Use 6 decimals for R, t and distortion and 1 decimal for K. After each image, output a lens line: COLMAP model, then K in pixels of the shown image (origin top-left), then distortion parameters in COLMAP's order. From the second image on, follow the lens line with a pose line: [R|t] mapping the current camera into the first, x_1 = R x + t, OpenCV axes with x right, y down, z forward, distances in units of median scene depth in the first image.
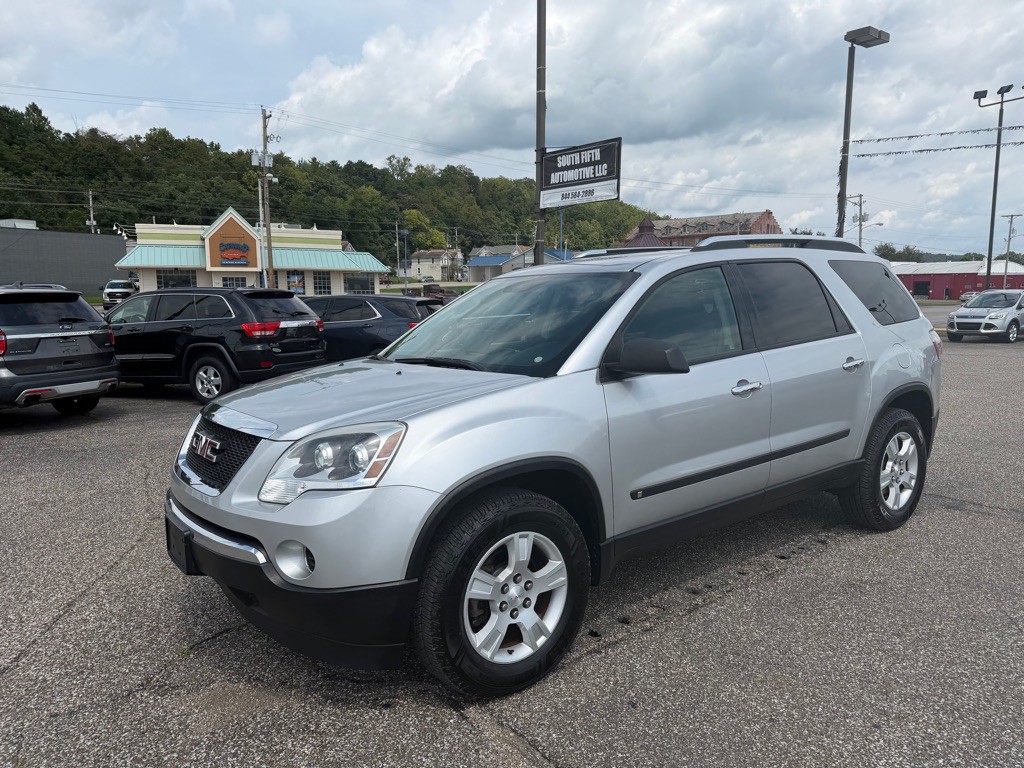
lens RADIAL K [[707.9, 0, 518.6], [0, 707.9, 397.8], [0, 0, 1]] dist [0.086931, -0.109643]
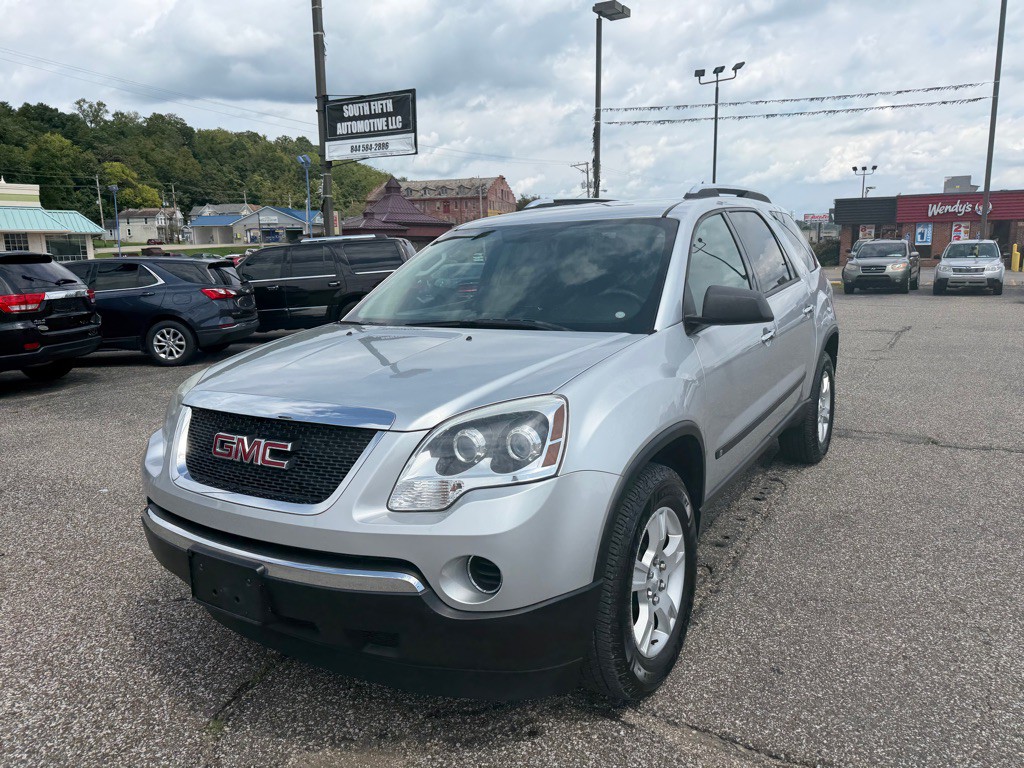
lens RADIAL K [[715.5, 0, 517.1], [0, 715.5, 385.5], [0, 0, 1]] dist [0.043933, -0.061048]
pose [[0.938157, -0.075611, 0.337854, -0.046275], [0.064423, 0.996942, 0.044224, -0.001464], [-0.340165, -0.019724, 0.940159, 0.022850]]
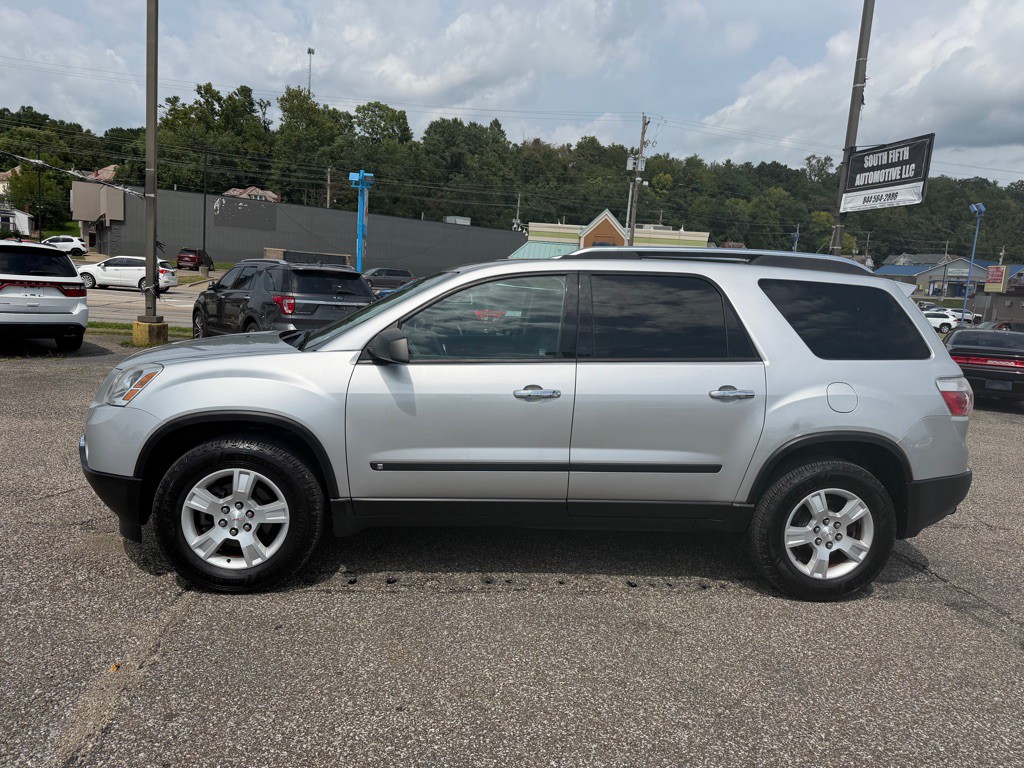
lens RADIAL K [[715.5, 0, 517.1], [0, 715.5, 385.5], [0, 0, 1]] dist [0.043933, -0.061048]
pose [[0.853643, 0.139705, -0.501773, 0.105507], [-0.149291, 0.988565, 0.021258, -0.005685], [0.499005, 0.056764, 0.864738, 0.013718]]
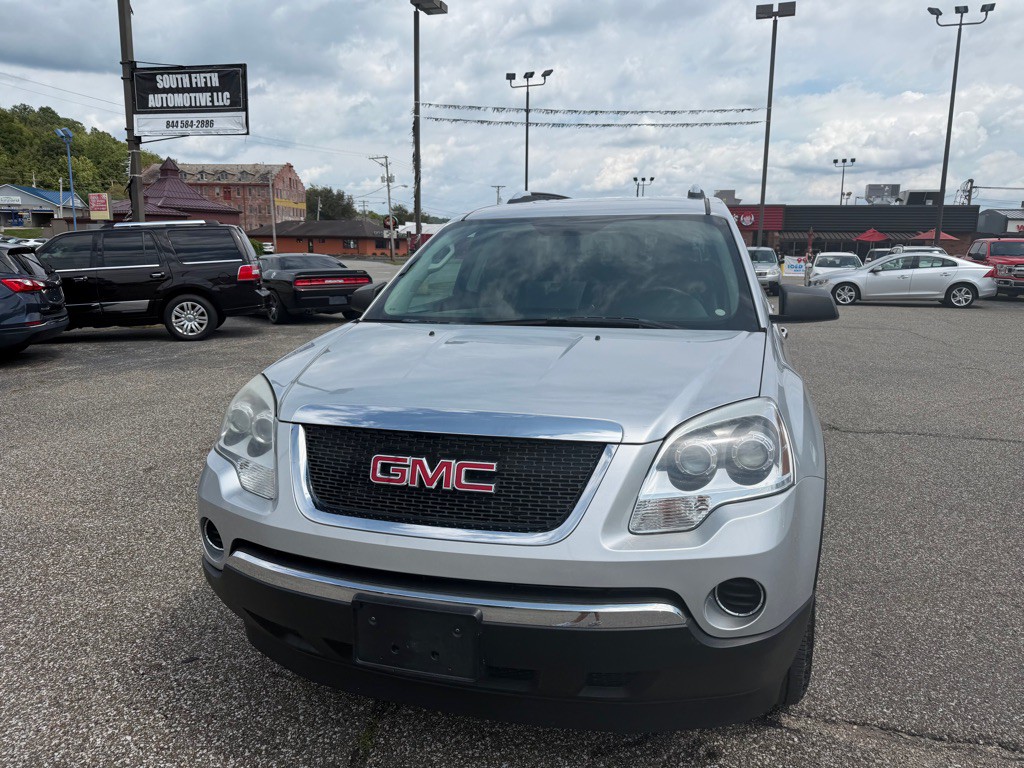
lens RADIAL K [[722.0, 0, 515.4], [0, 722.0, 382.1], [0, 0, 1]] dist [0.016355, -0.021437]
pose [[0.805772, -0.095845, 0.584419, -0.080138], [0.073241, 0.995369, 0.062261, -0.004787], [-0.587680, -0.007365, 0.809060, 0.049371]]
